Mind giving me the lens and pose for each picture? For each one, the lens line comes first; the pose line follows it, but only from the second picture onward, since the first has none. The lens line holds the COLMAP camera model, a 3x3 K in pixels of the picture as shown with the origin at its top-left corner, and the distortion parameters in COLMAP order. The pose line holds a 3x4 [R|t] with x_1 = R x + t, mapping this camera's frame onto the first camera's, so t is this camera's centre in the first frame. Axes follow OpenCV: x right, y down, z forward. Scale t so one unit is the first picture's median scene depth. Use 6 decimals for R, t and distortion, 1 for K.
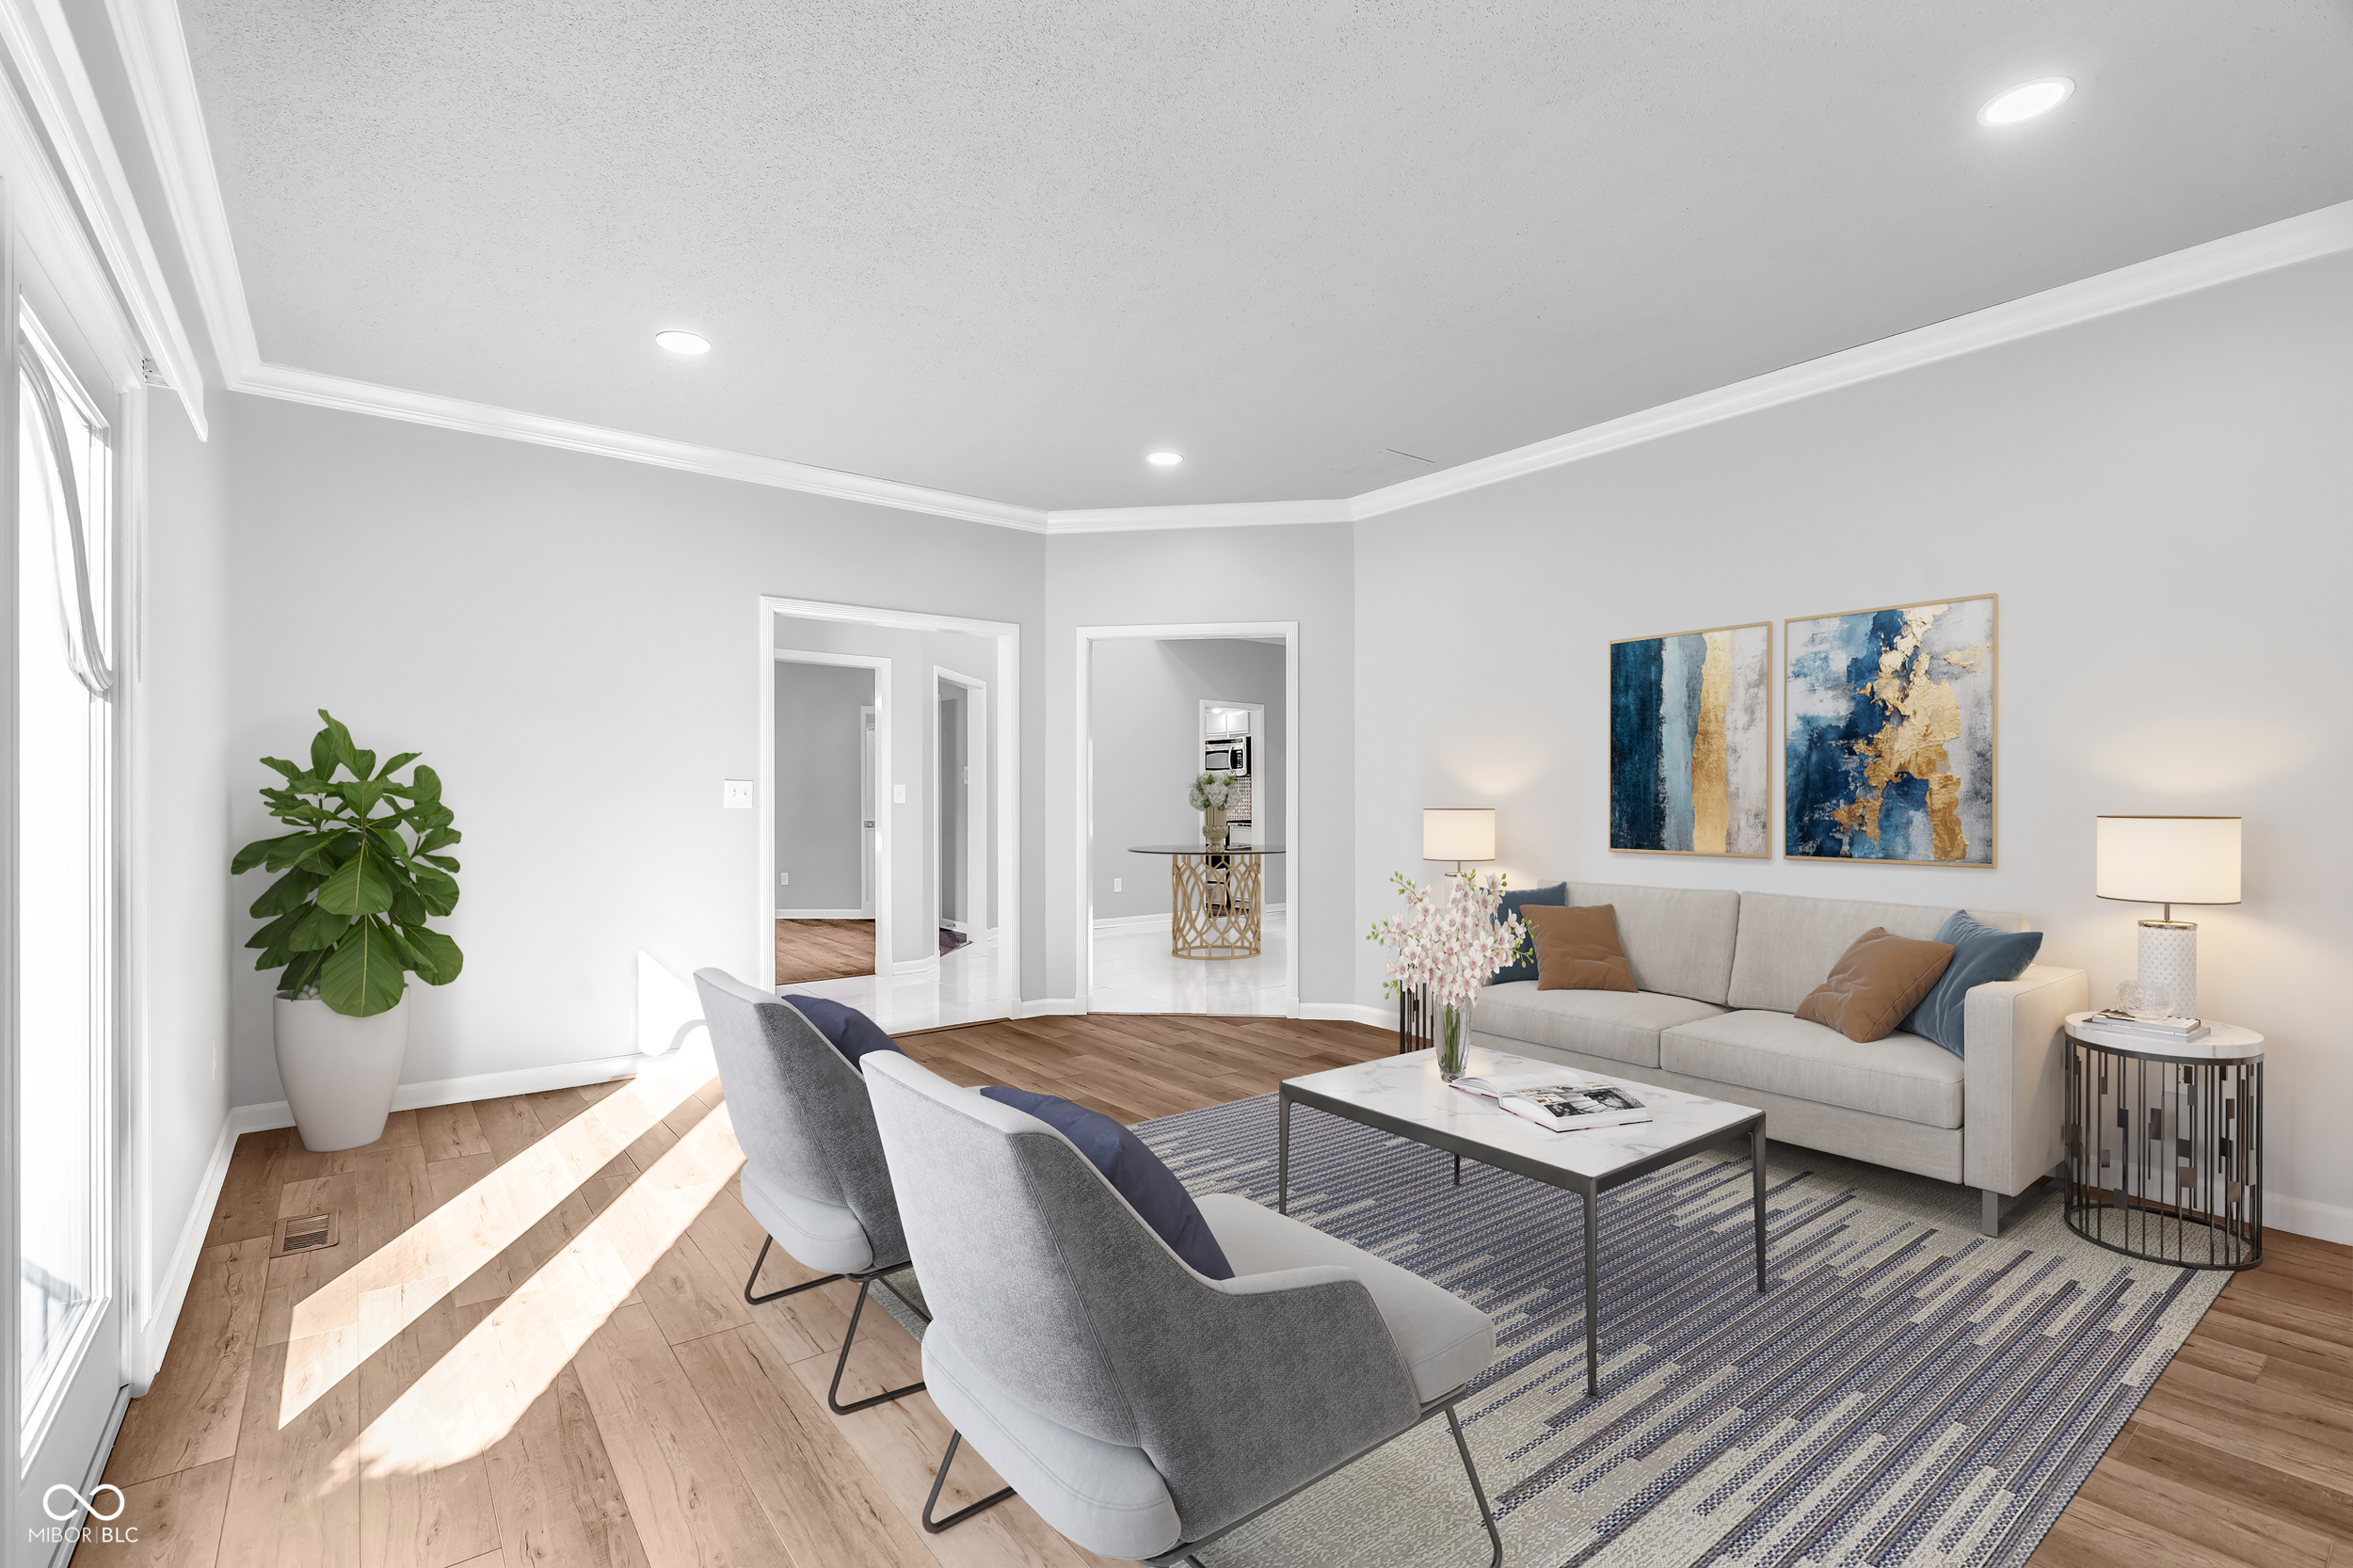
lens RADIAL K [[1066.9, 0, 1154.7], [0, 1066.9, 796.5], [0, 0, 1]] dist [-0.003633, 0.000469]
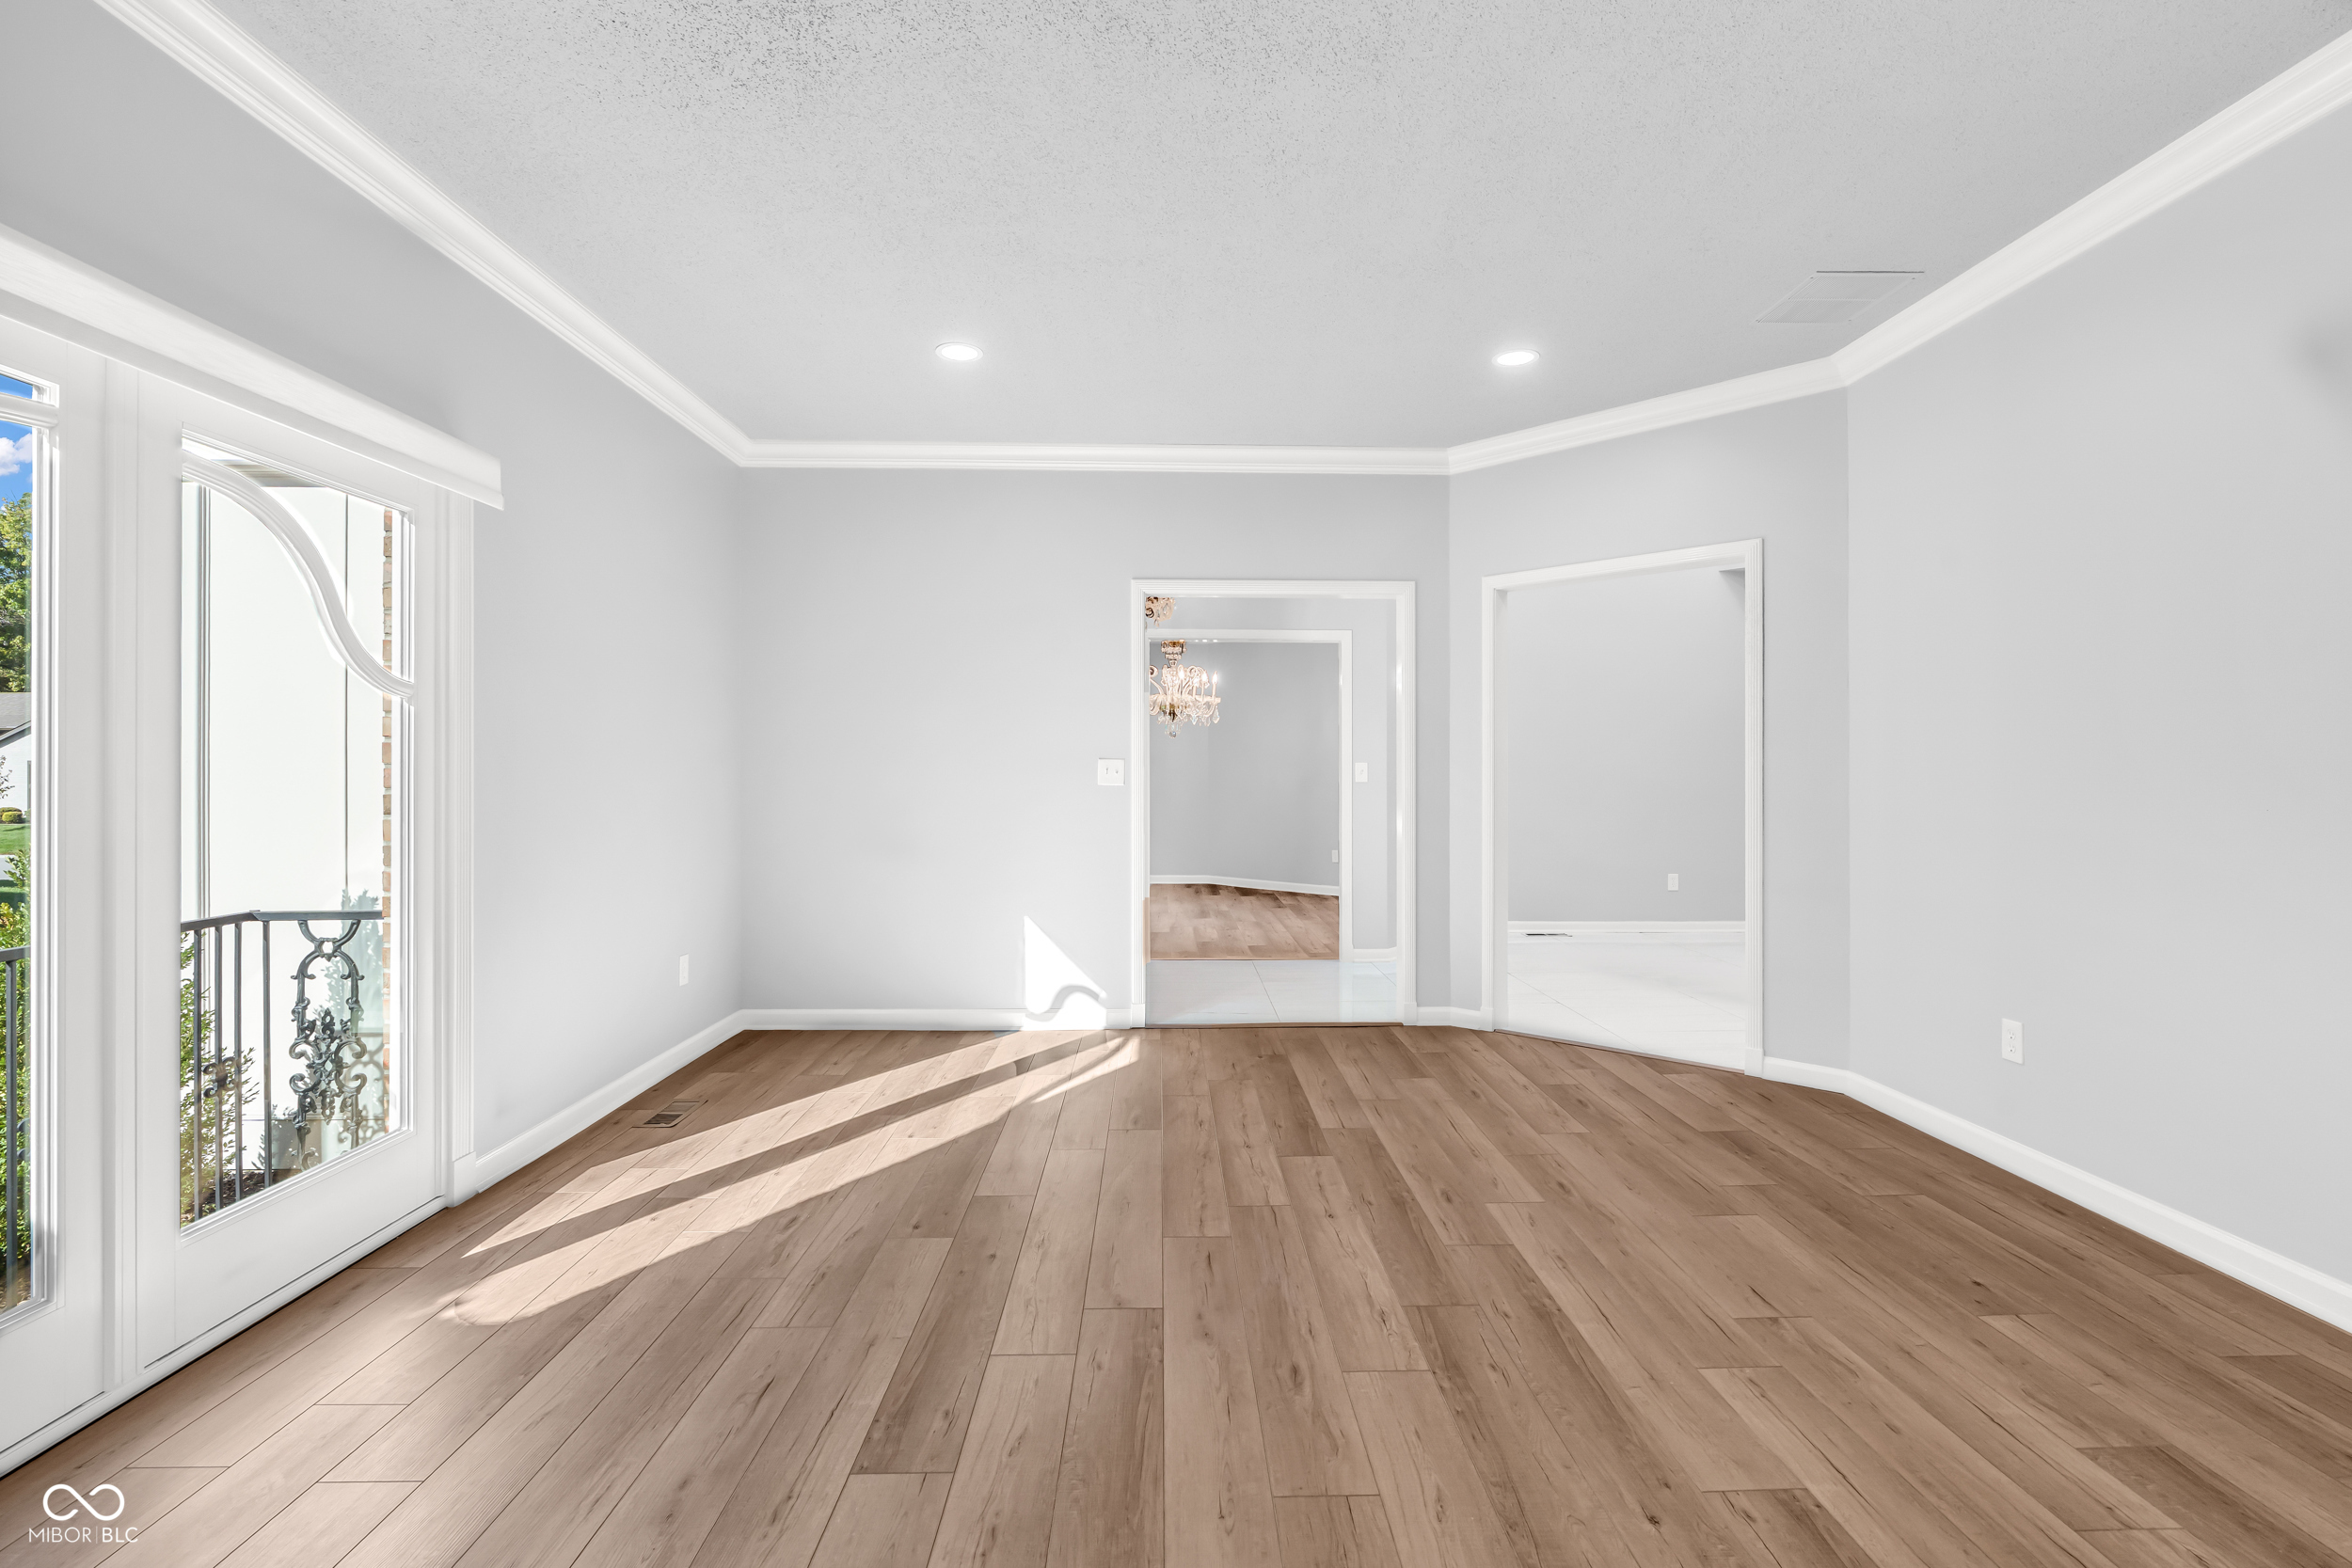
lens RADIAL K [[1066.4, 0, 1177.1], [0, 1066.4, 770.2], [0, 0, 1]] dist [-0.003633, 0.000469]
pose [[0.808996, -0.002286, -0.587810, 0.291285], [-0.001568, 0.999980, -0.006047, 0.002501], [0.587812, 0.005813, 0.808976, 0.206084]]
